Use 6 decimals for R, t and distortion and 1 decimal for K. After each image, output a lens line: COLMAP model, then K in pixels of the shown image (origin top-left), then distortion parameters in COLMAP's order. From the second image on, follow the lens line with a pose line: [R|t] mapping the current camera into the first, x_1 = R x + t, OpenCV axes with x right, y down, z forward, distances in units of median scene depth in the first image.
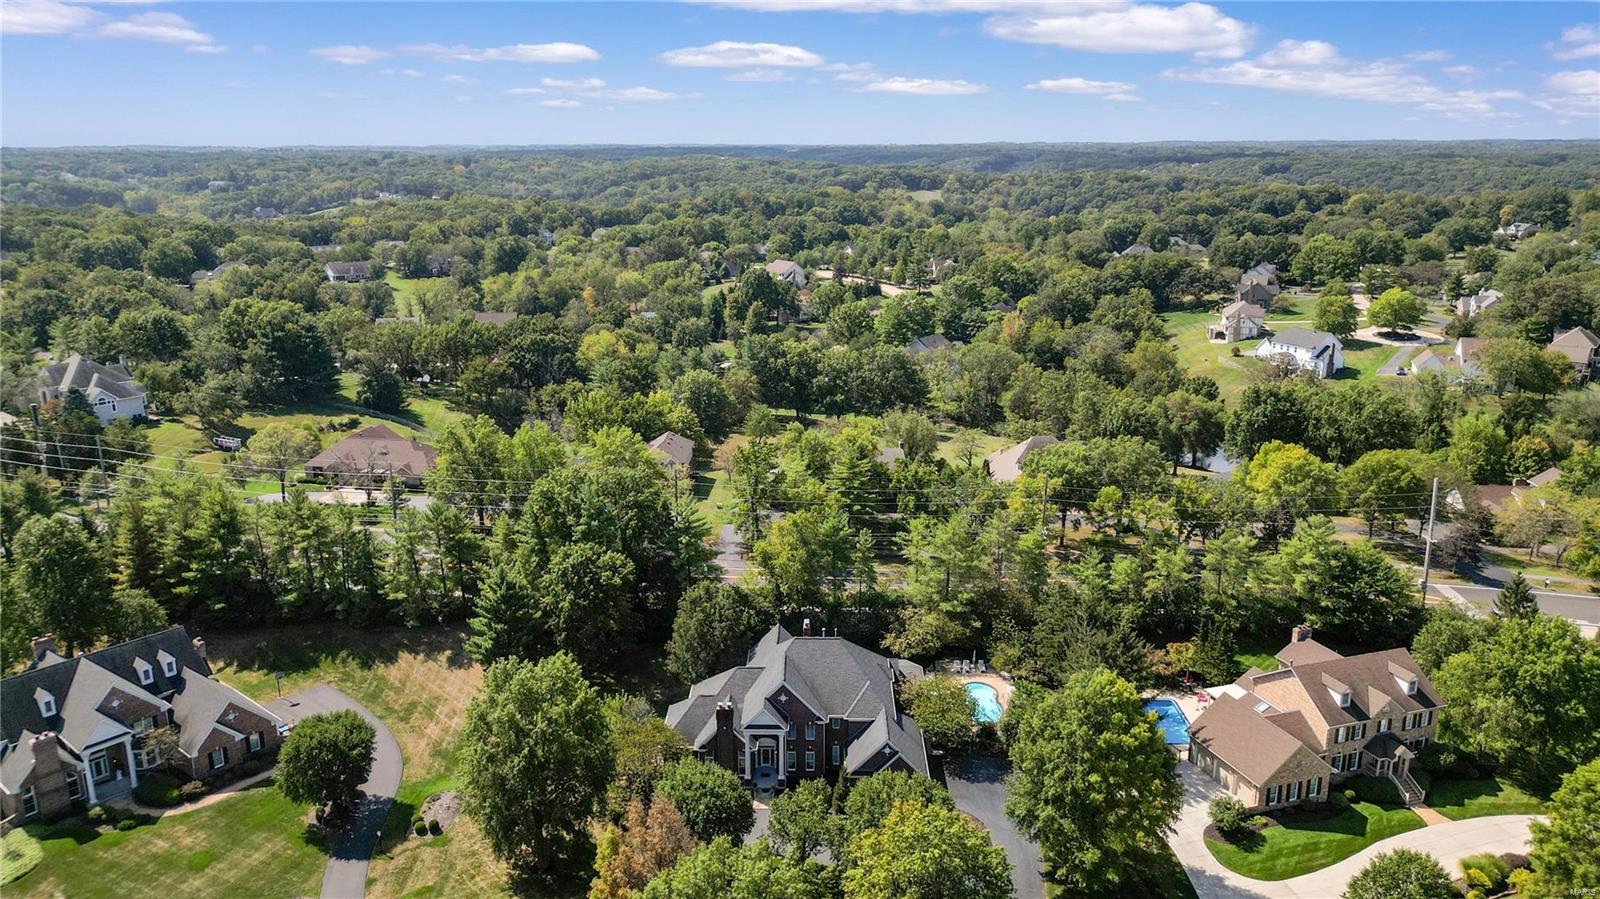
lens RADIAL K [[1141.1, 0, 801.2], [0, 1141.1, 450.0], [0, 0, 1]] dist [0.041096, -0.044584]
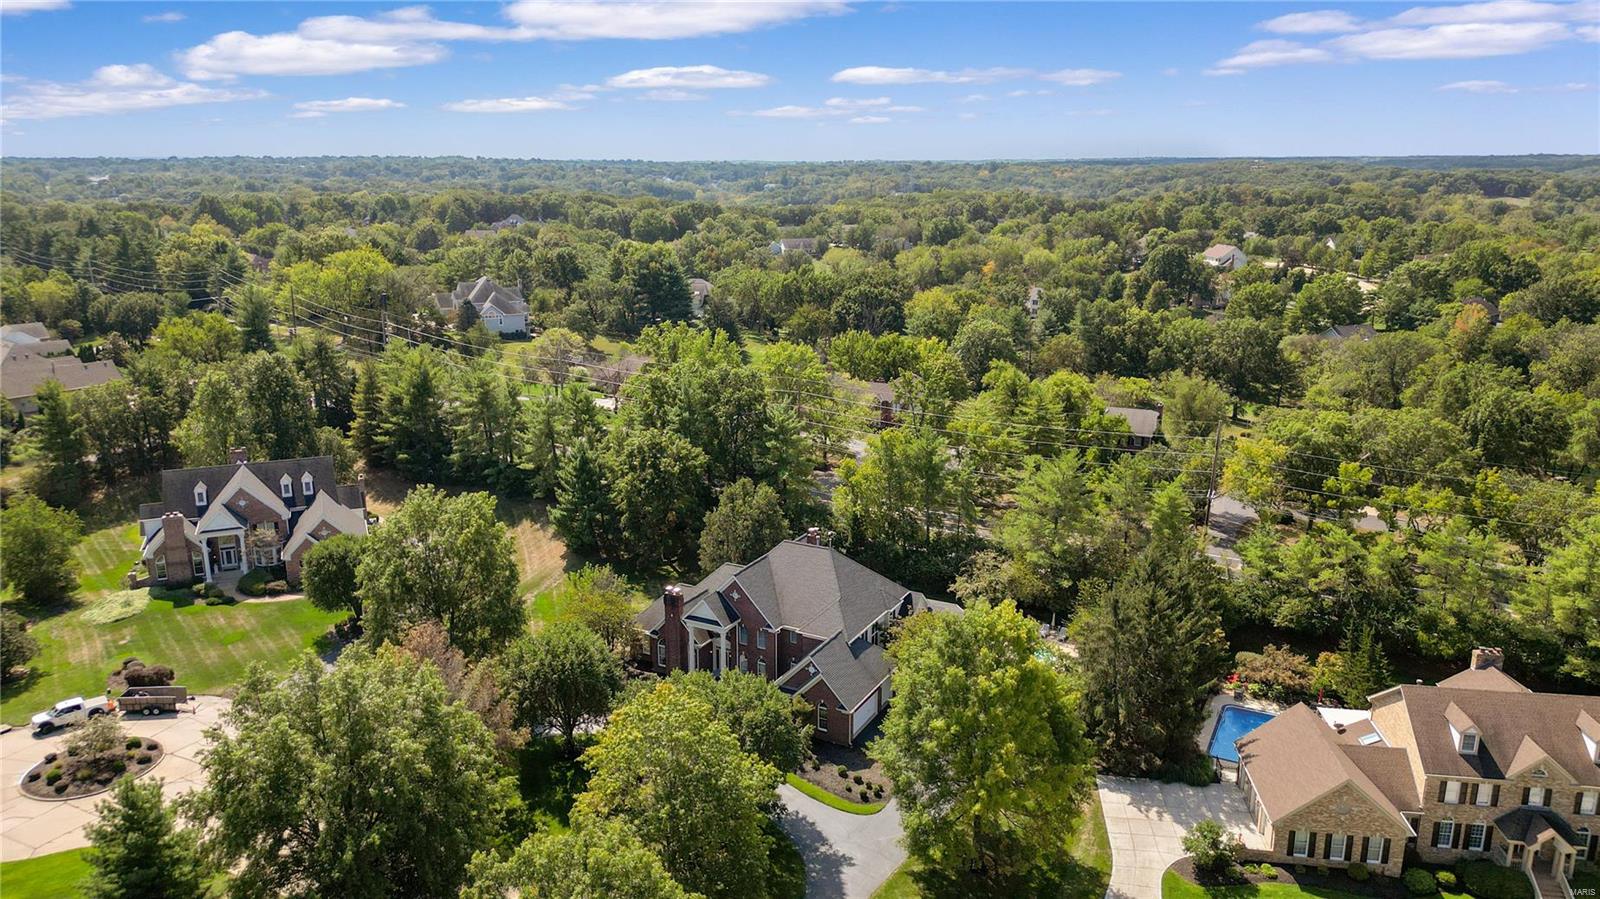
lens RADIAL K [[1141.1, 0, 789.9], [0, 1141.1, 454.5], [0, 0, 1]] dist [0.041096, -0.044584]
pose [[0.886270, 0.115299, -0.448589, 0.331119], [-0.120753, 0.992545, 0.016541, 0.070109], [0.447152, 0.039509, 0.893585, 0.172136]]
